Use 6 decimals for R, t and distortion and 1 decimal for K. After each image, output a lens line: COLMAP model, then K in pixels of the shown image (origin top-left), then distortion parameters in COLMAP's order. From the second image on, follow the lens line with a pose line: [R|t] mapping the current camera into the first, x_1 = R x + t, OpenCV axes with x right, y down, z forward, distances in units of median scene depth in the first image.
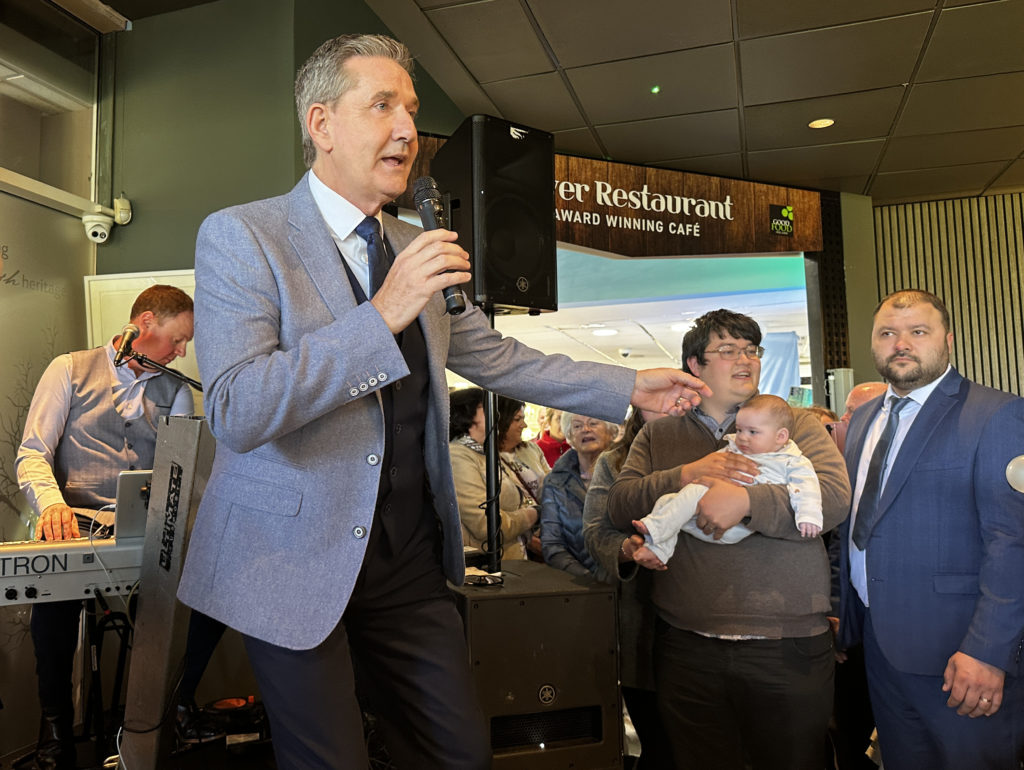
lens RADIAL K [[887.7, 0, 513.1], [0, 887.7, 347.8], [0, 0, 1]] dist [0.042622, 0.019569]
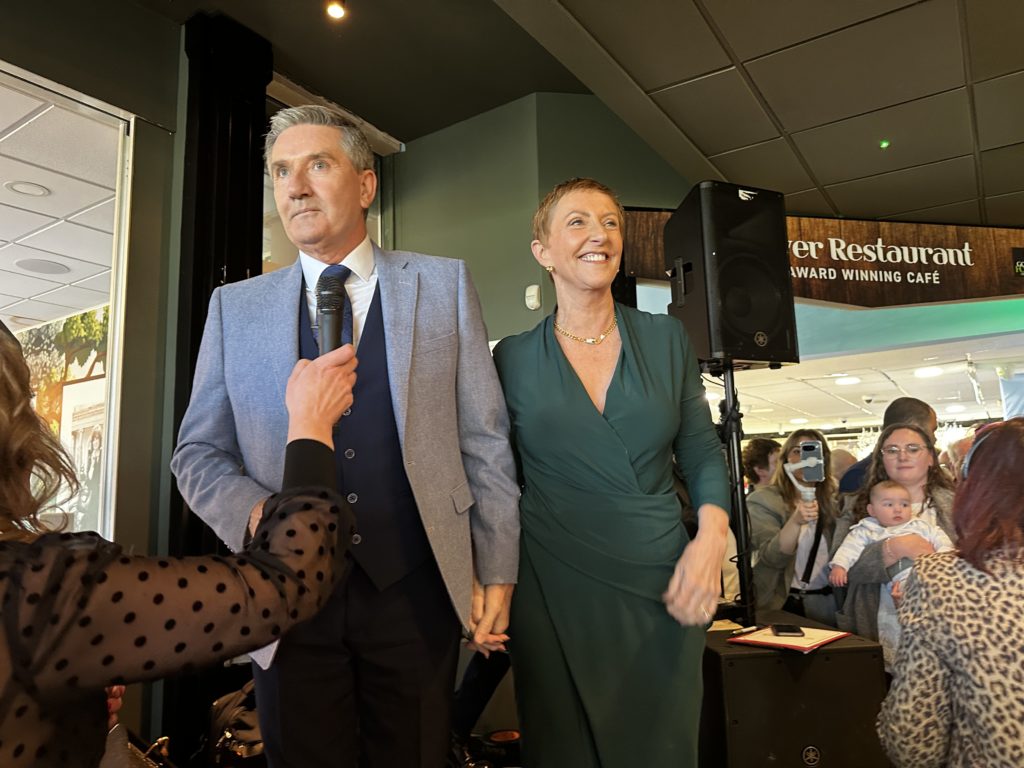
lens RADIAL K [[887.7, 0, 513.1], [0, 887.7, 346.8], [0, 0, 1]] dist [0.042622, 0.019569]
pose [[0.964171, -0.068887, -0.256183, -0.005574], [0.050608, 0.995724, -0.077282, 0.003045], [0.260411, 0.061548, 0.963534, -0.111132]]
